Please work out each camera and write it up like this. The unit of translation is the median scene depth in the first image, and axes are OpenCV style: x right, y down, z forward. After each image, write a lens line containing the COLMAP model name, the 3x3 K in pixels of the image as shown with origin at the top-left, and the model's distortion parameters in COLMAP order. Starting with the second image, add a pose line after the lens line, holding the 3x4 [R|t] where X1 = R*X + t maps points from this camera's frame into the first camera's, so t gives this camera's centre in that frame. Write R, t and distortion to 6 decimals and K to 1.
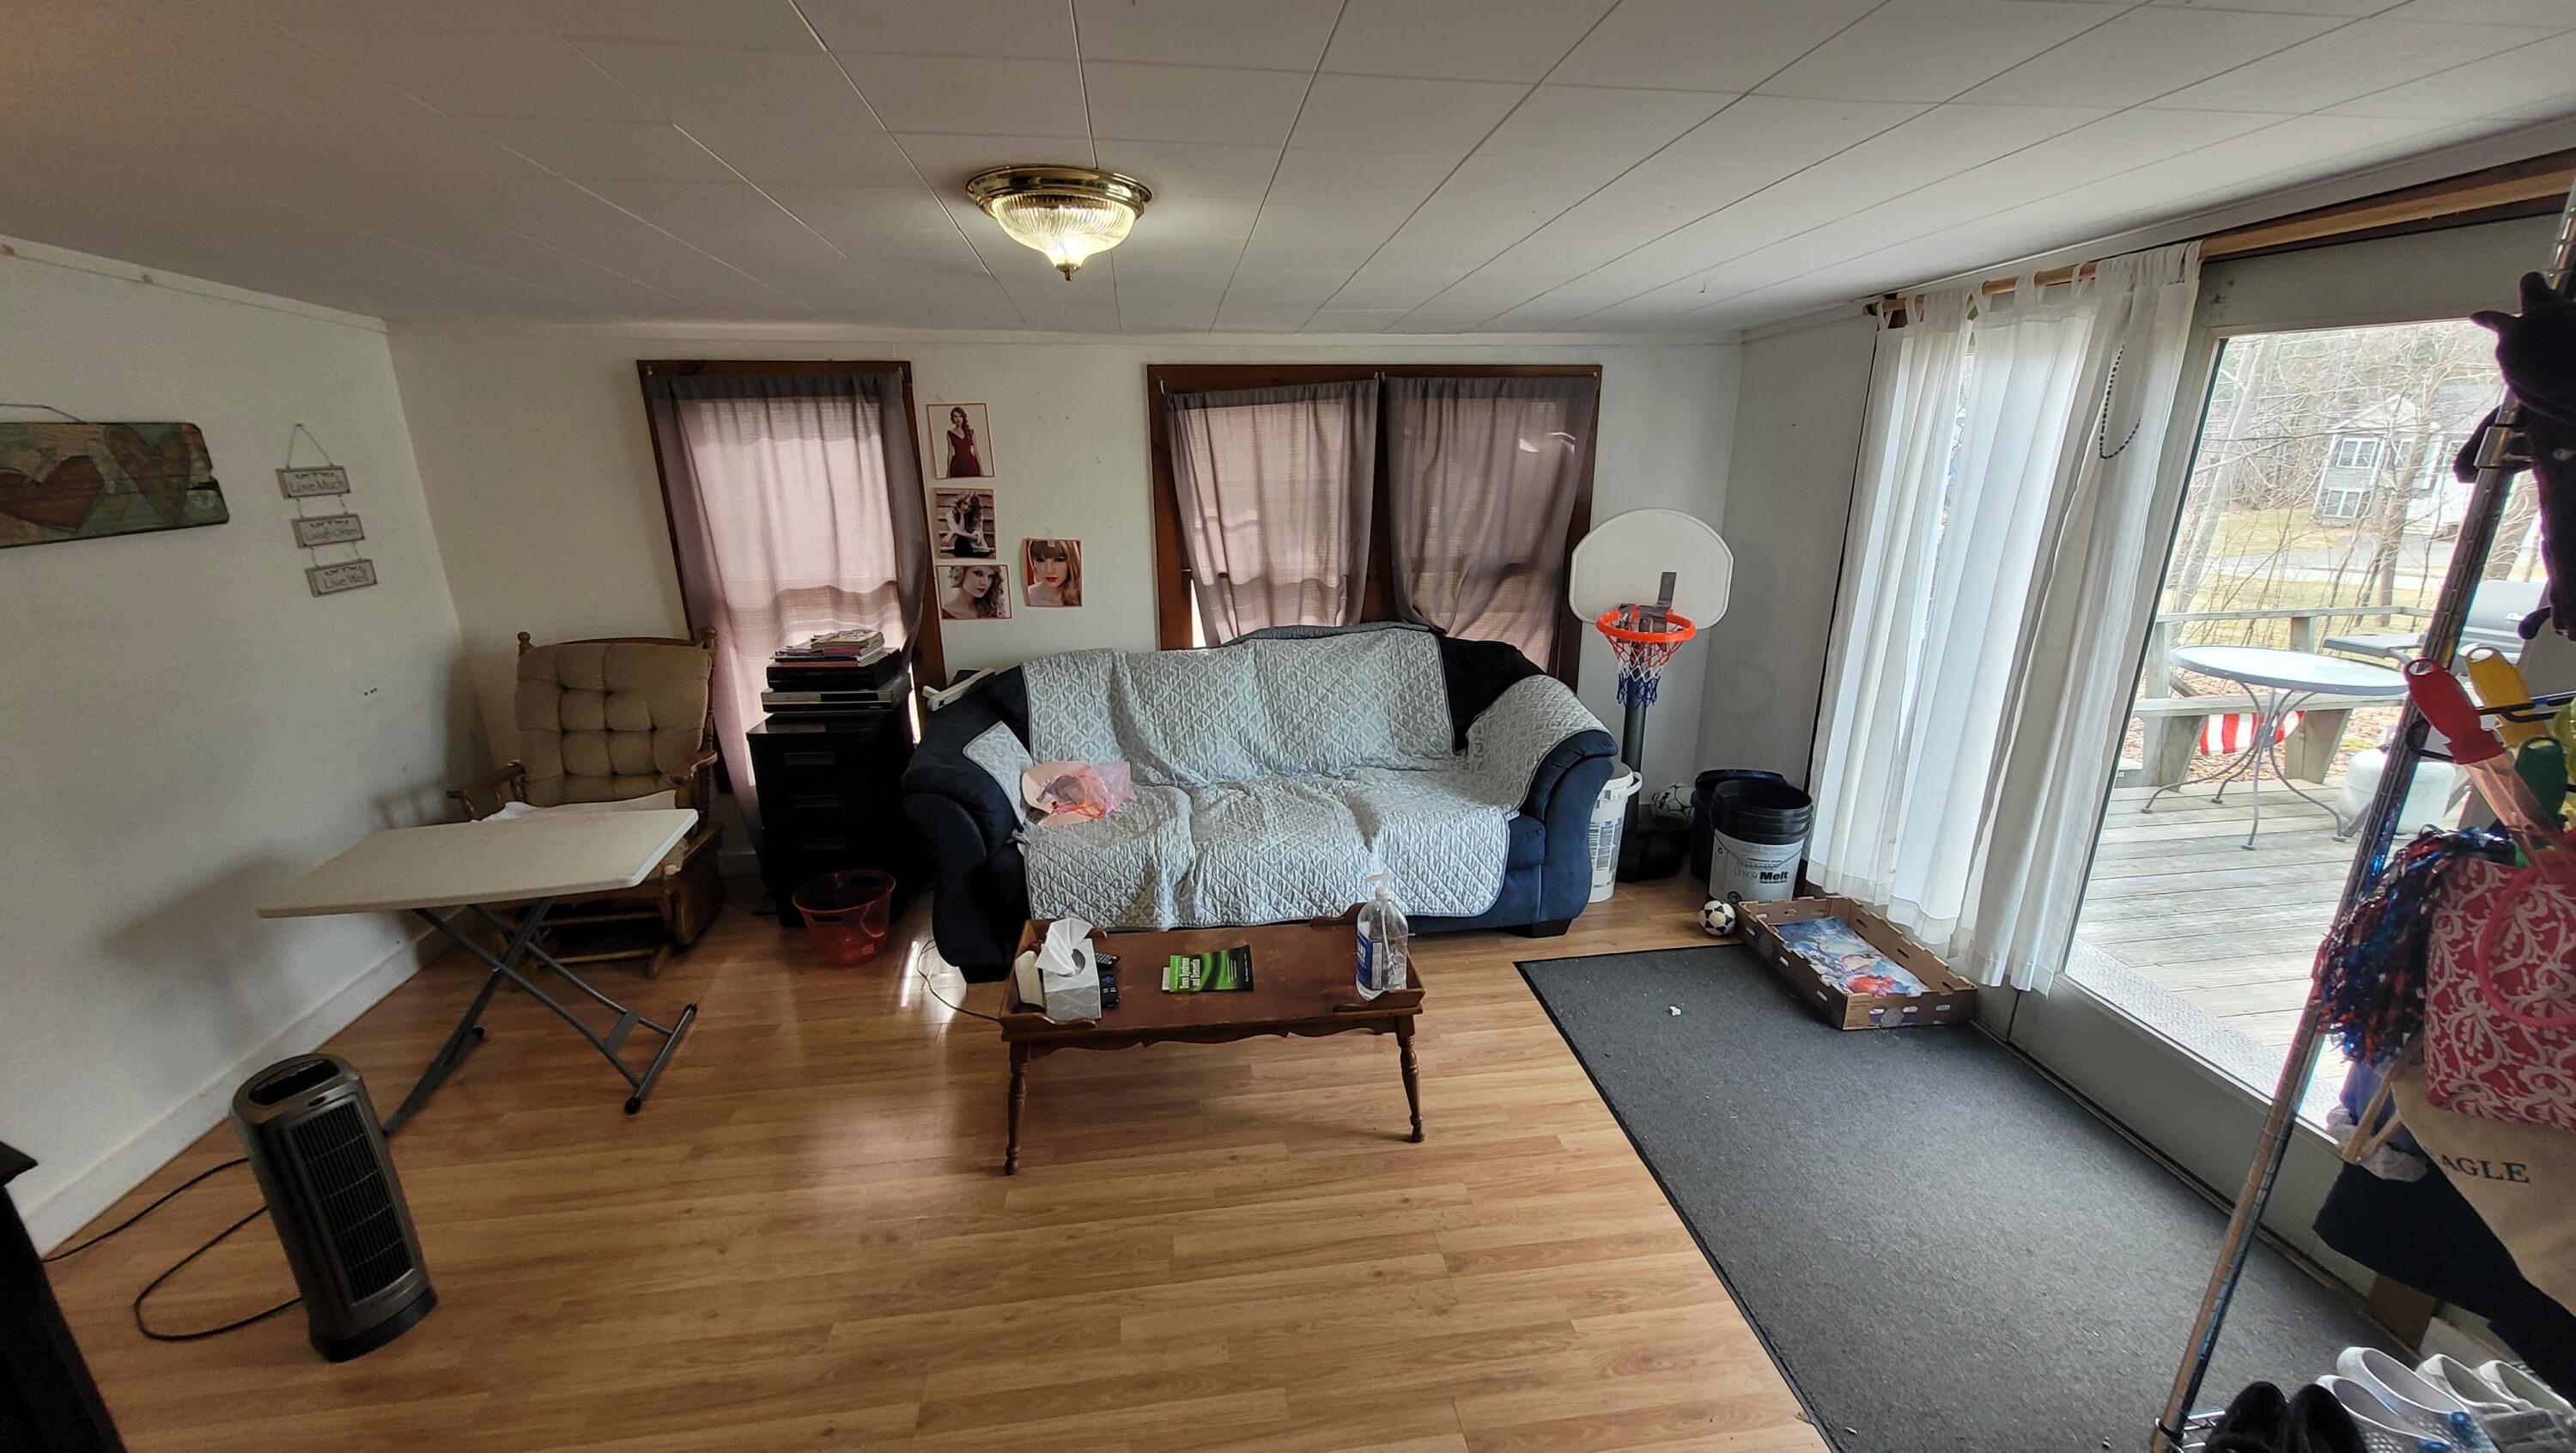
lens RADIAL K [[1009.2, 0, 1292.5], [0, 1009.2, 738.6], [0, 0, 1]] dist [-0.000059, -0.000040]
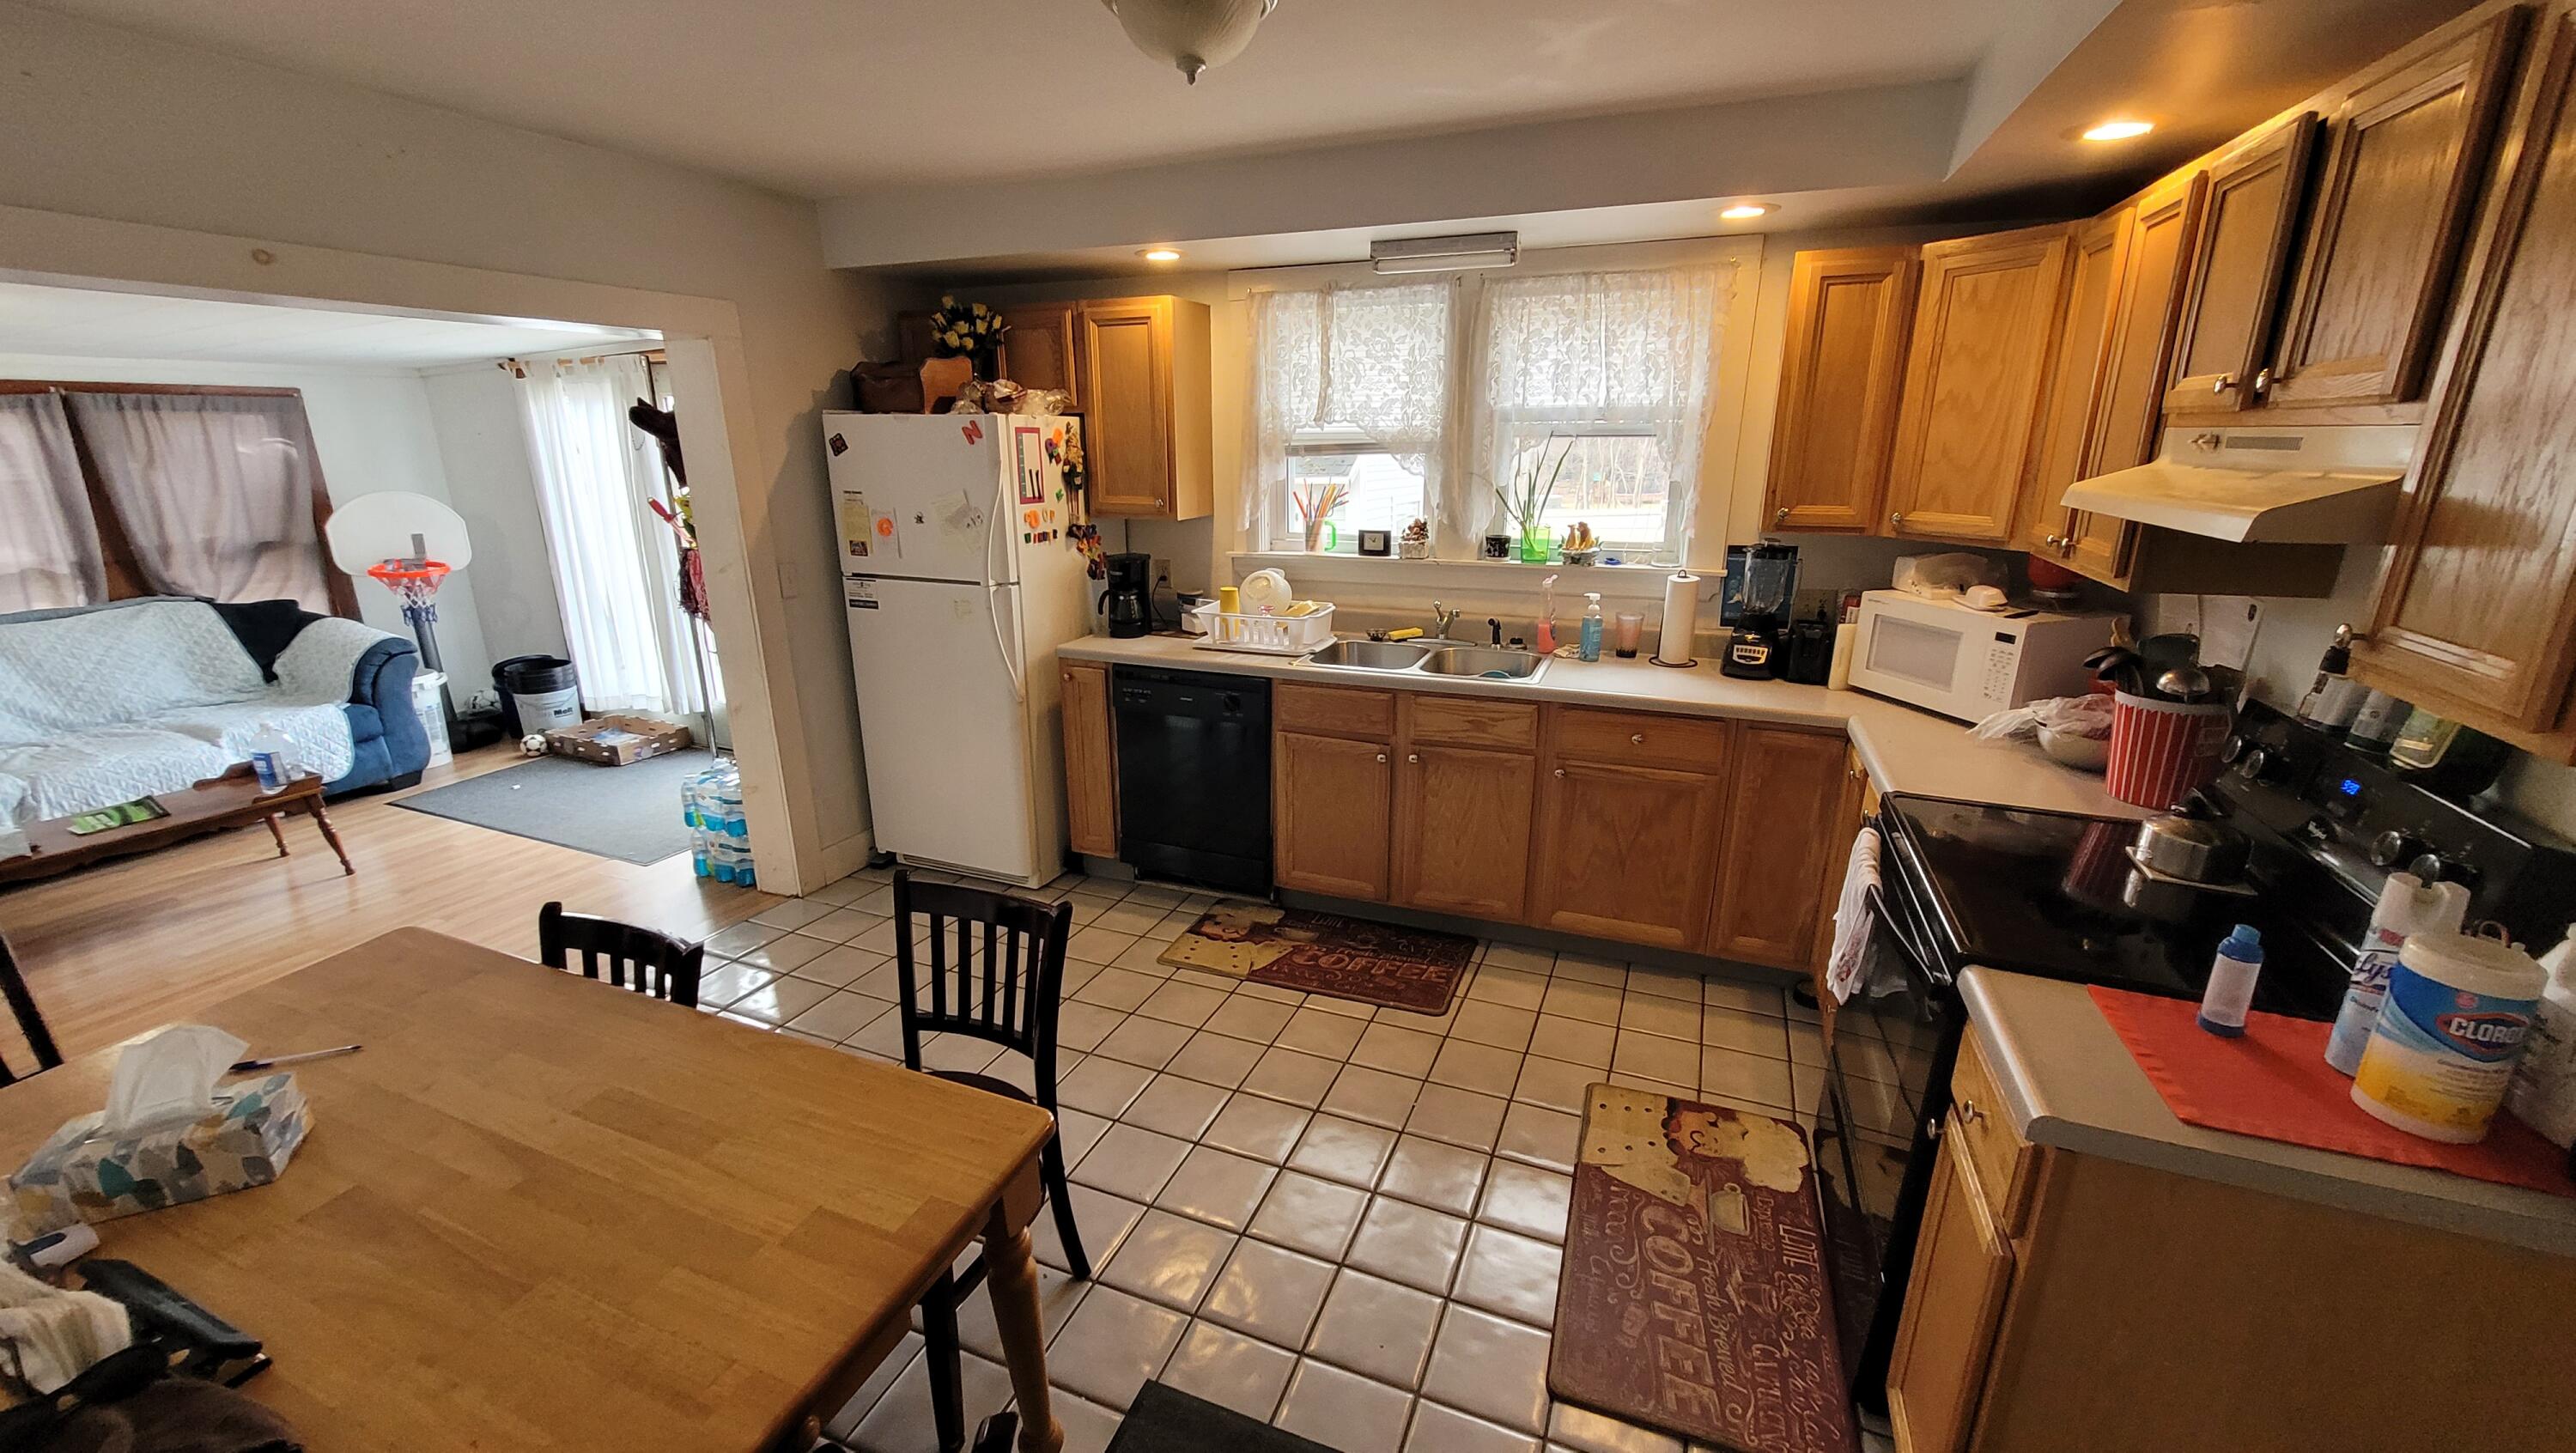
lens RADIAL K [[1009.2, 0, 1292.5], [0, 1009.2, 738.6], [0, 0, 1]] dist [-0.000059, -0.000040]
pose [[0.491884, -0.246346, 0.835083, -0.302735], [0.253055, 0.958182, 0.133604, 0.250812], [-0.833075, 0.145605, 0.533653, -0.811551]]
